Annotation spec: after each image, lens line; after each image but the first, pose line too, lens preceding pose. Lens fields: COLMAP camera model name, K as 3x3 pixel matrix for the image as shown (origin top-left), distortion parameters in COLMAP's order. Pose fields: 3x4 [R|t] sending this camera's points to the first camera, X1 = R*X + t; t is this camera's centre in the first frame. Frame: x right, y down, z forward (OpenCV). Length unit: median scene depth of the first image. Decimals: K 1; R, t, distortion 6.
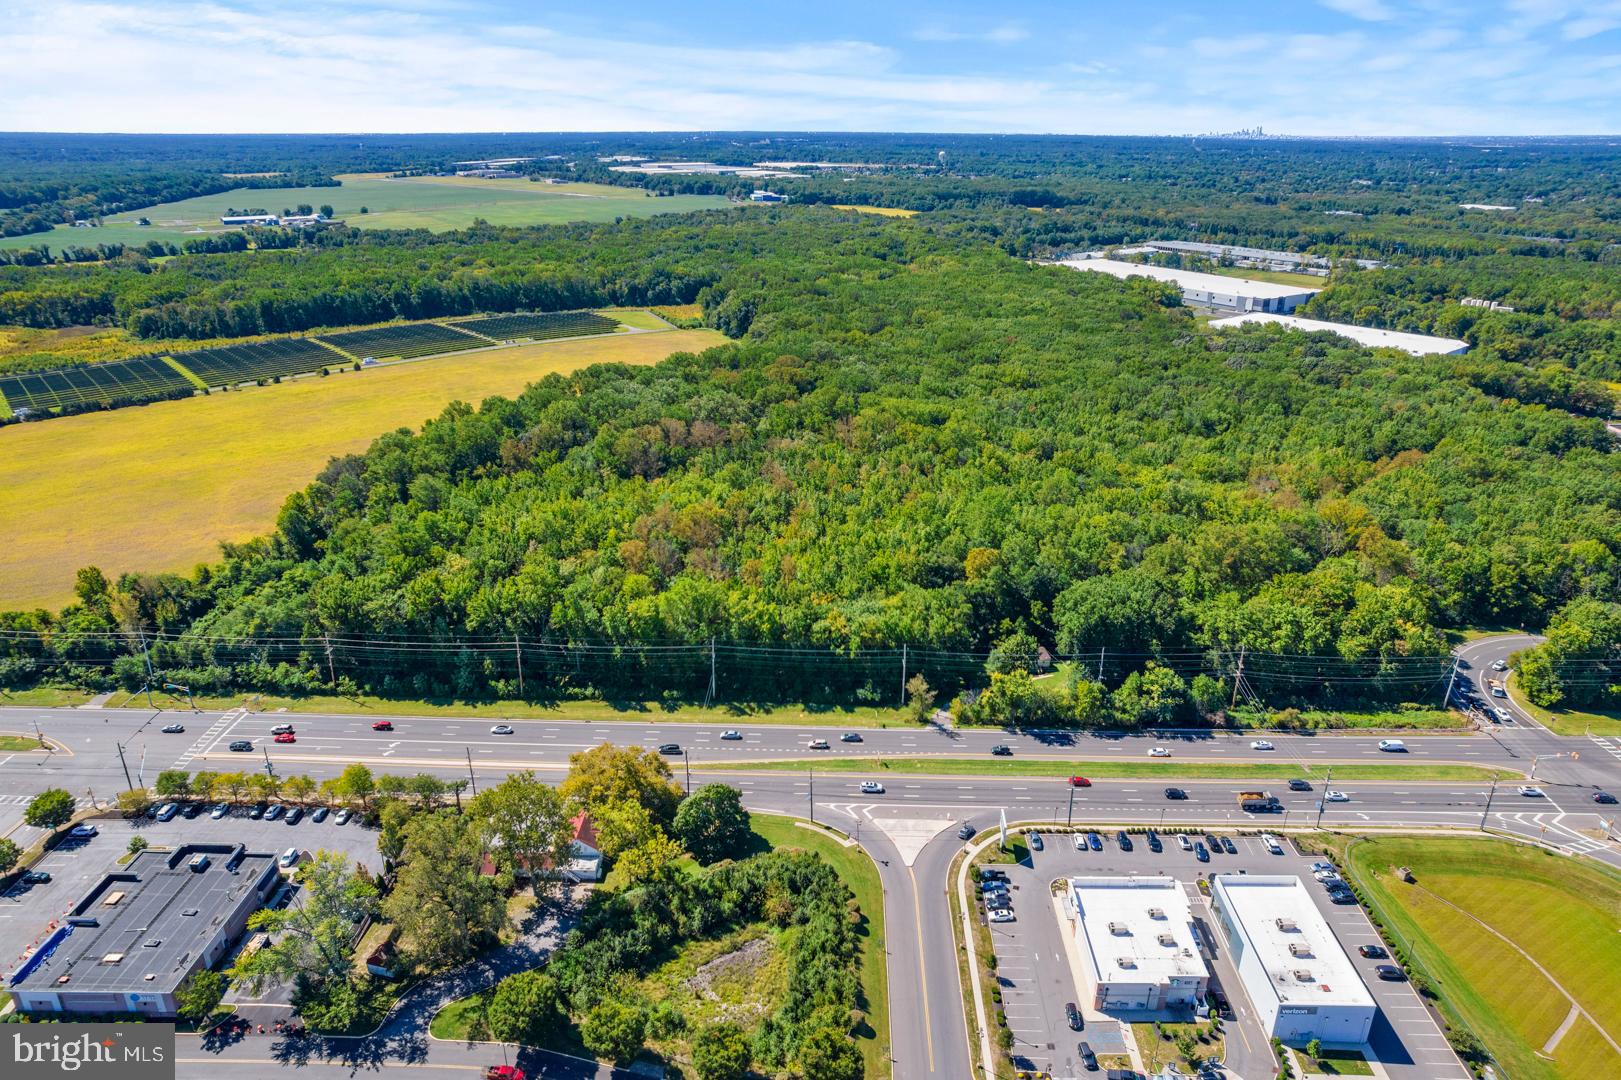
lens RADIAL K [[1035.0, 0, 819.3], [0, 1035.0, 541.9], [0, 0, 1]] dist [-0.077049, 0.073274]
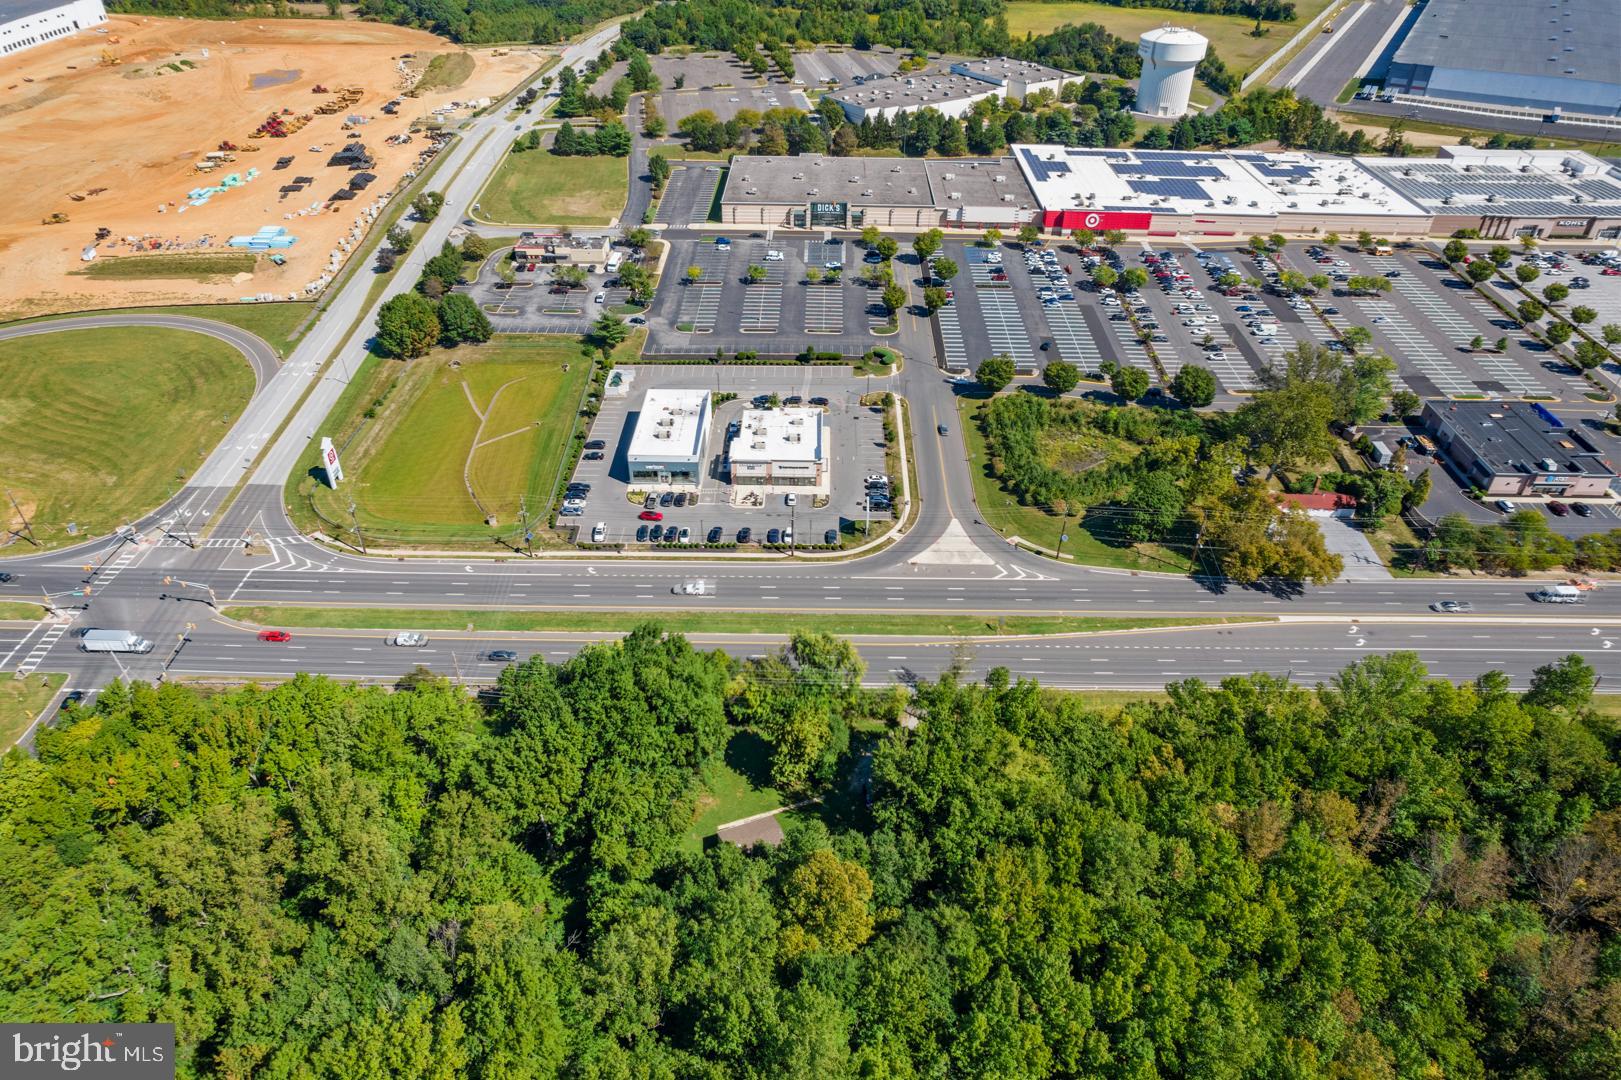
lens RADIAL K [[1035.0, 0, 819.3], [0, 1035.0, 541.9], [0, 0, 1]] dist [-0.077049, 0.073274]
pose [[-0.999827, -0.007289, -0.017113, 0.195468], [-0.018399, 0.522811, 0.852250, -0.469569], [0.002735, 0.852417, -0.522855, 1.249551]]
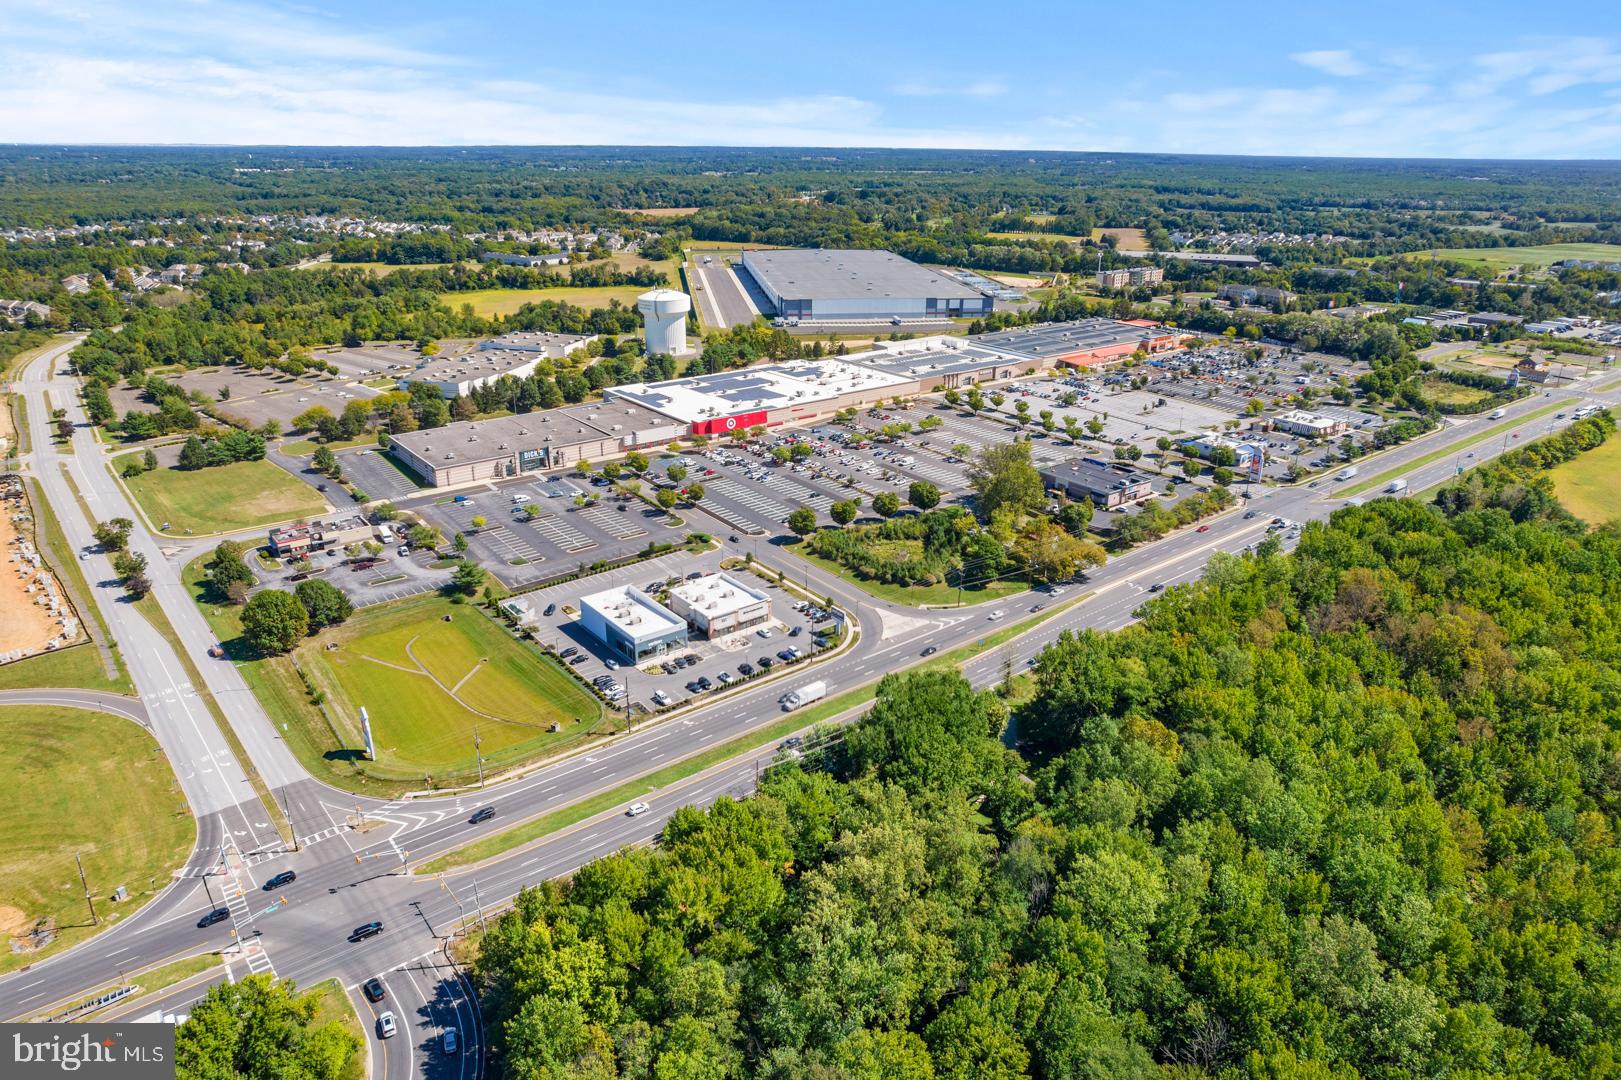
lens RADIAL K [[1035.0, 0, 819.3], [0, 1035.0, 541.9], [0, 0, 1]] dist [-0.077049, 0.073274]
pose [[-0.769019, 0.222508, -0.599249, 0.787070], [-0.252519, 0.755465, 0.604572, -0.483747], [0.587234, 0.616249, -0.524780, 1.304234]]
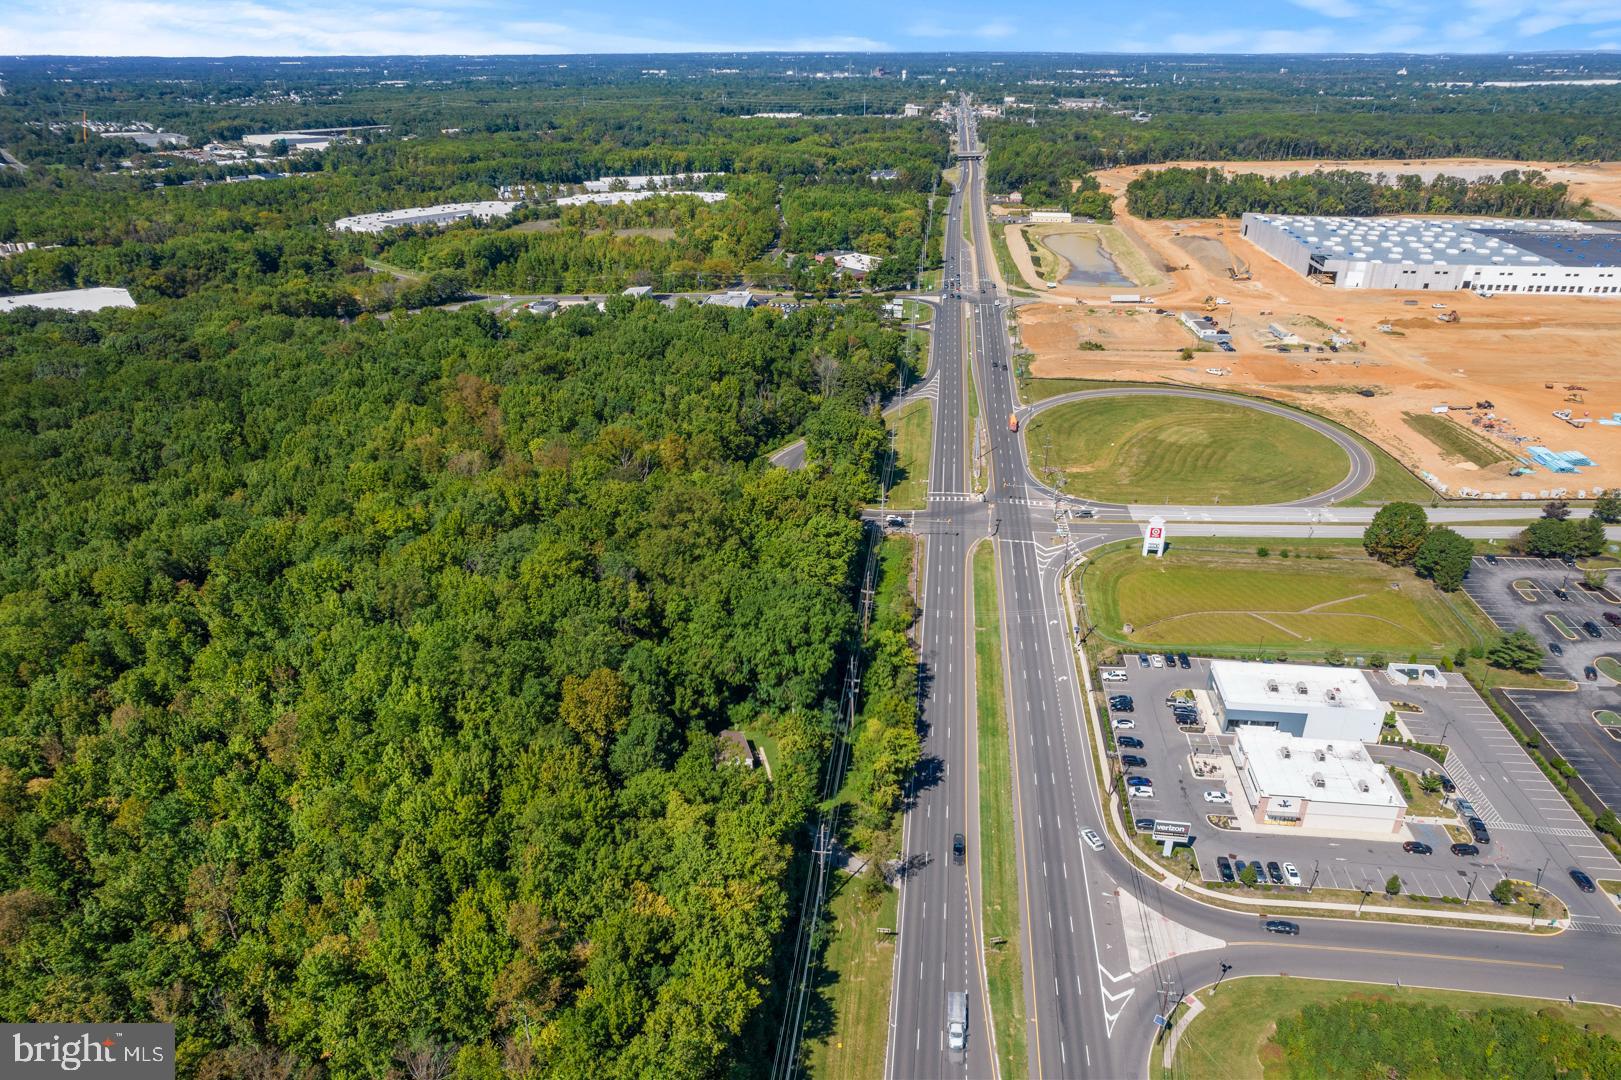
lens RADIAL K [[1035.0, 0, 819.3], [0, 1035.0, 541.9], [0, 0, 1]] dist [-0.077049, 0.073274]
pose [[0.100412, -0.437282, 0.893701, -0.396128], [0.378108, 0.847622, 0.372253, -0.276604], [-0.920300, 0.300537, 0.250451, 0.785504]]
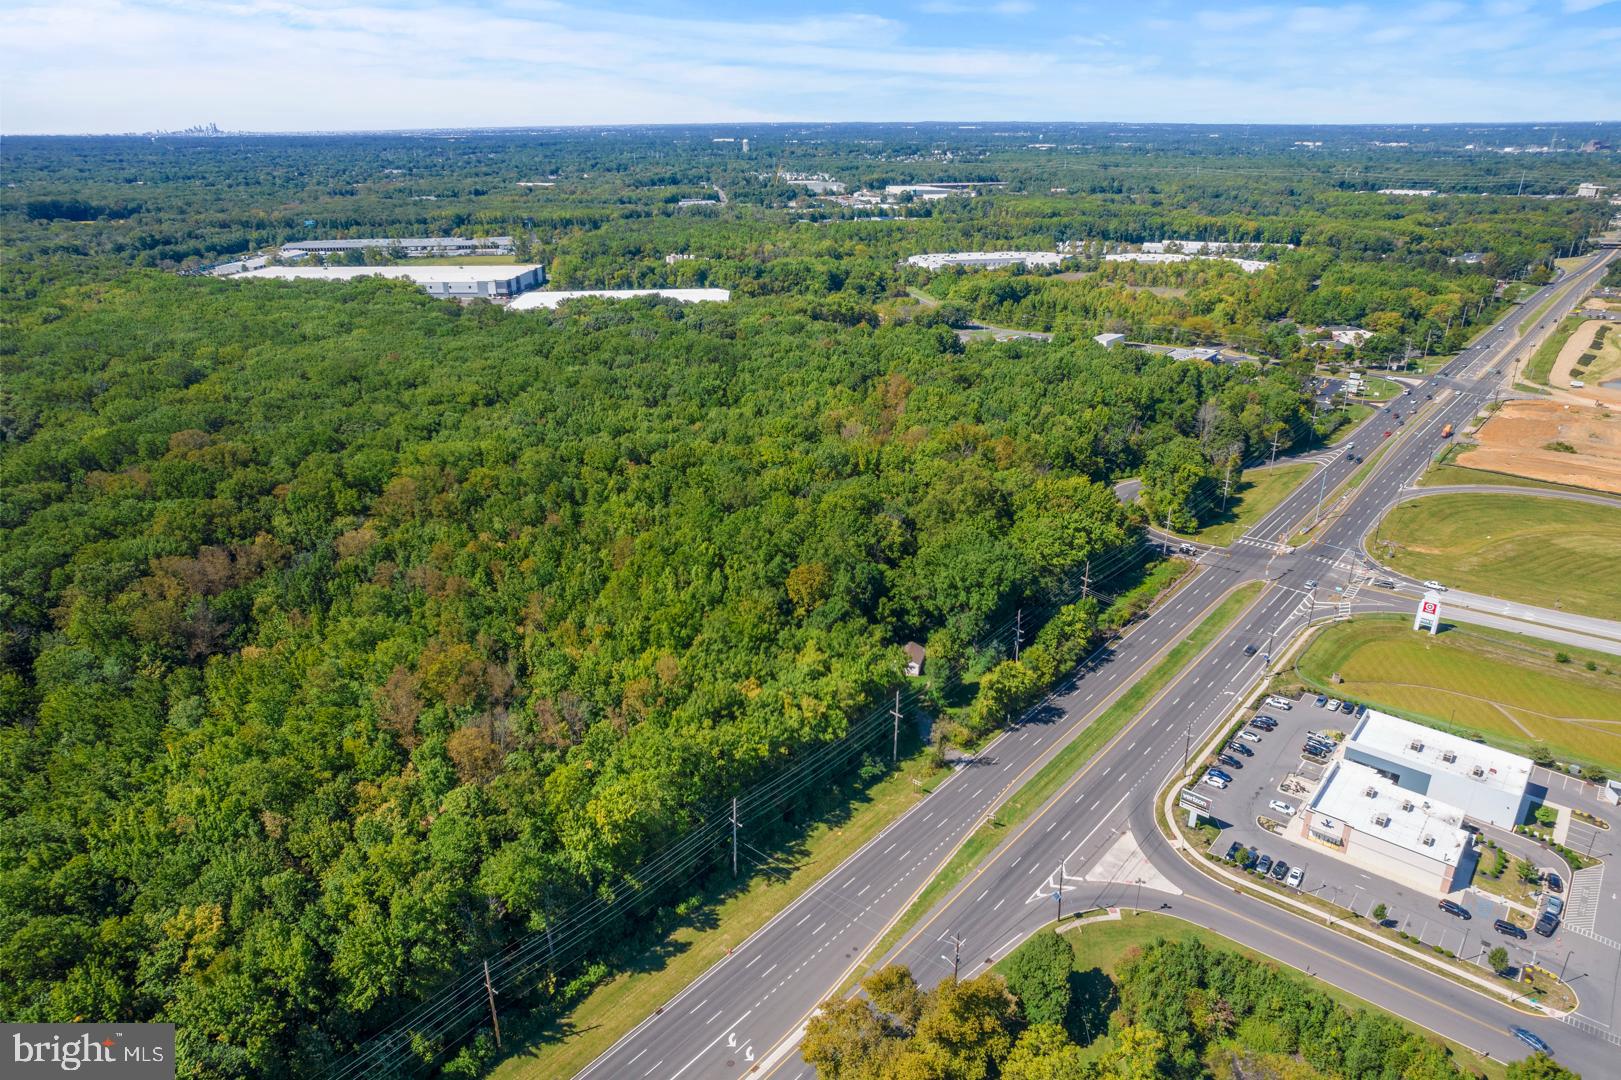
lens RADIAL K [[1035.0, 0, 819.3], [0, 1035.0, 541.9], [0, 0, 1]] dist [-0.077049, 0.073274]
pose [[0.627177, -0.304073, 0.717069, -0.506908], [0.300802, 0.943778, 0.137116, -0.144460], [-0.718448, 0.129700, 0.683382, 0.460501]]
